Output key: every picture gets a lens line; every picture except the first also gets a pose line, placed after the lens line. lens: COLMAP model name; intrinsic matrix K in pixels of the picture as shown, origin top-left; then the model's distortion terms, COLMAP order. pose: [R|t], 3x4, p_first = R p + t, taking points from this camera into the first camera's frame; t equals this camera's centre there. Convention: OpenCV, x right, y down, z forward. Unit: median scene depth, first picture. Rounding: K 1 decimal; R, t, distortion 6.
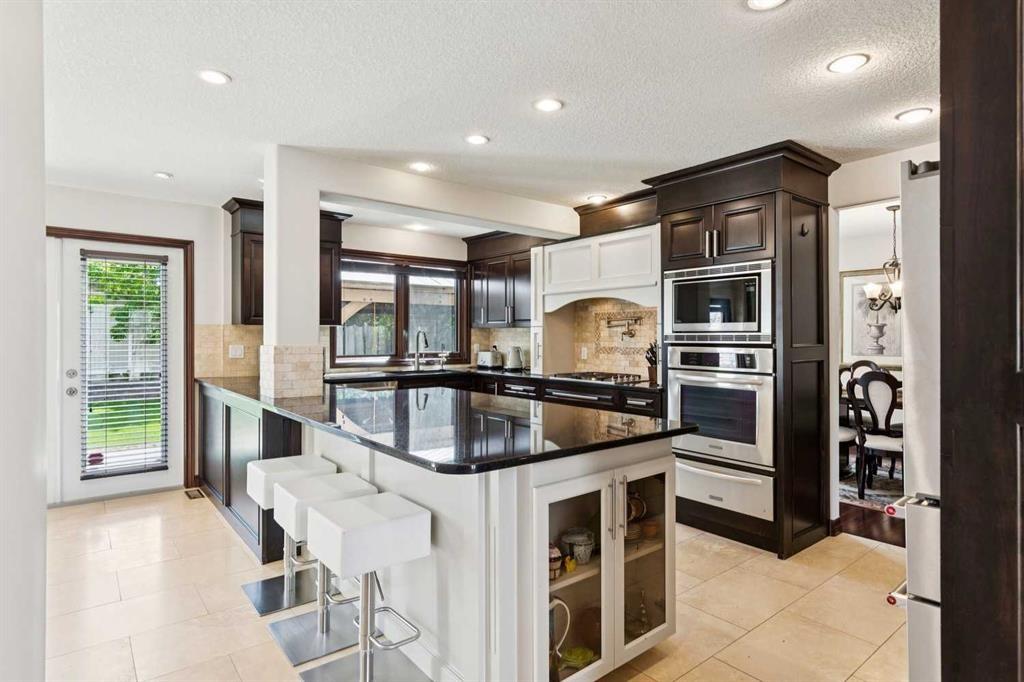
lens RADIAL K [[561.4, 0, 514.5], [0, 561.4, 338.7], [0, 0, 1]] dist [0.002313, -0.004532]
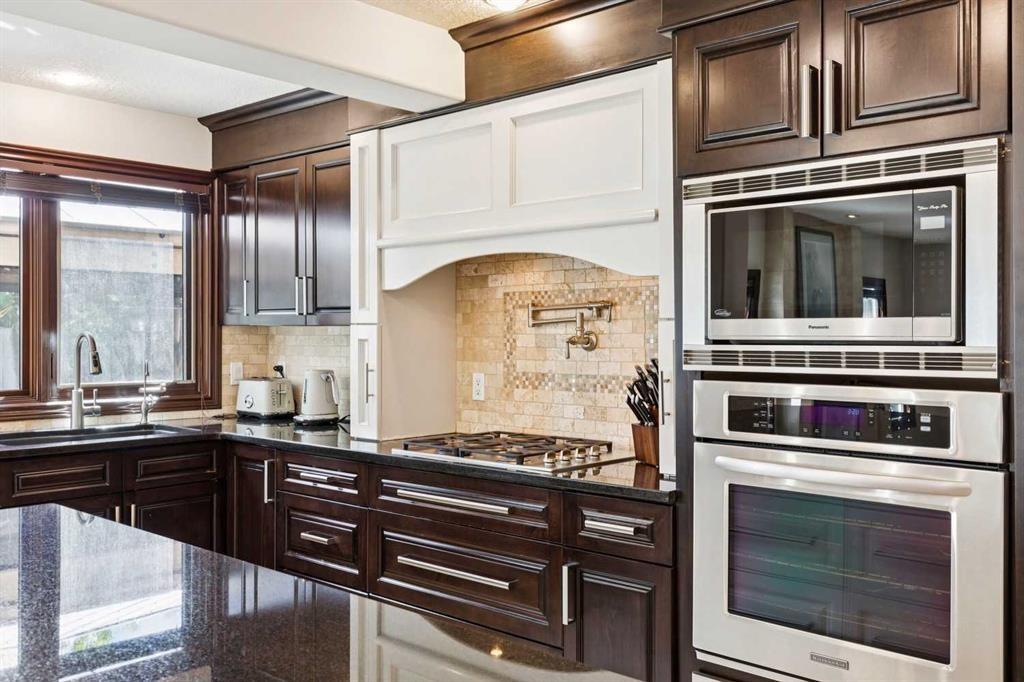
lens RADIAL K [[944.7, 0, 520.3], [0, 944.7, 339.0], [0, 0, 1]] dist [0.016167, 0.000000]
pose [[0.988085, -0.001181, 0.153907, 0.049719], [0.001287, 0.999999, -0.000591, -0.010513], [-0.153907, 0.000782, 0.988085, 0.314155]]
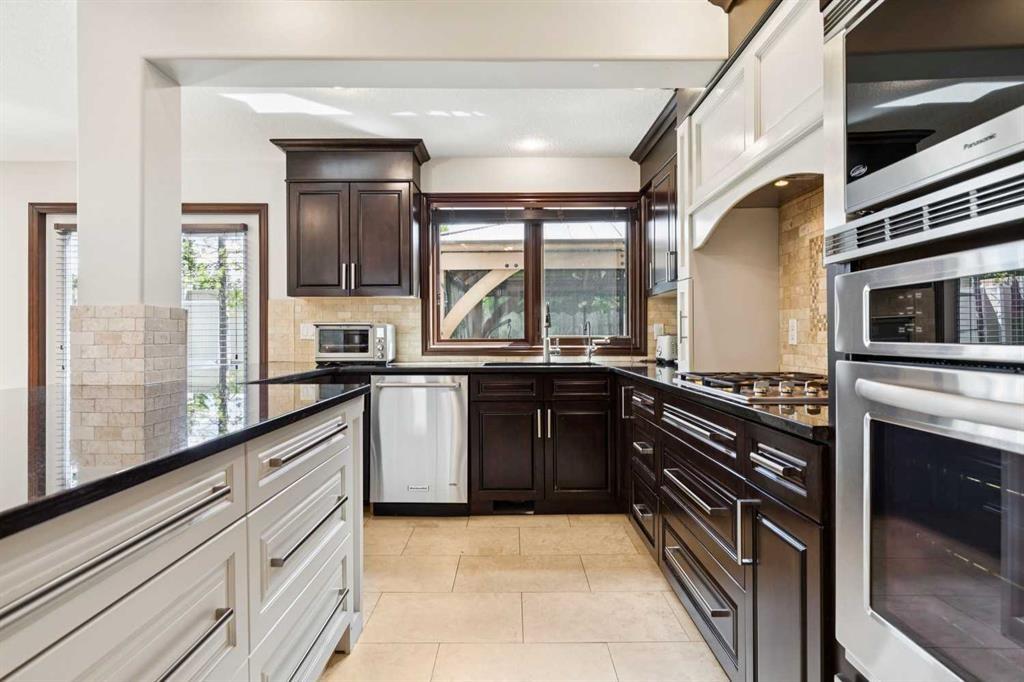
lens RADIAL K [[561.4, 0, 504.2], [0, 561.4, 343.1], [0, 0, 1]] dist [0.002313, -0.004532]
pose [[0.771240, 0.003240, -0.636536, 0.257117], [-0.000030, 0.999987, 0.005053, 0.036074], [0.636545, -0.003877, 0.771230, 0.544645]]
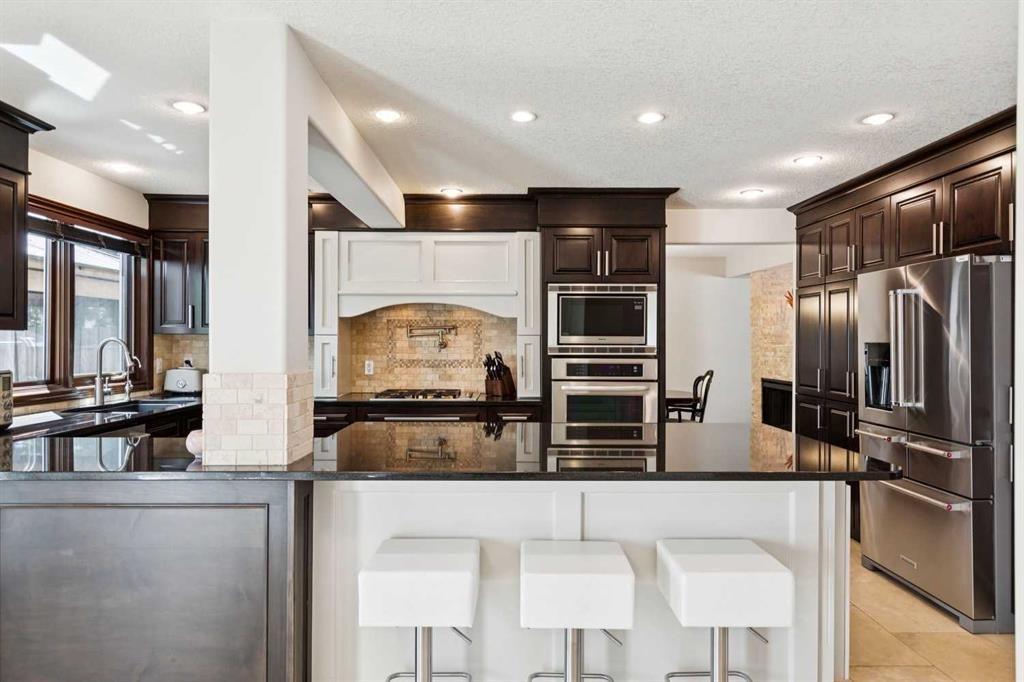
lens RADIAL K [[649.7, 0, 520.0], [0, 649.7, 343.6], [0, 0, 1]] dist [0.024483, -0.000641]
pose [[0.609047, -0.000129, 0.793134, -0.546960], [0.000242, 1.000000, -0.000024, -0.009915], [-0.793134, 0.000206, 0.609047, 0.265435]]
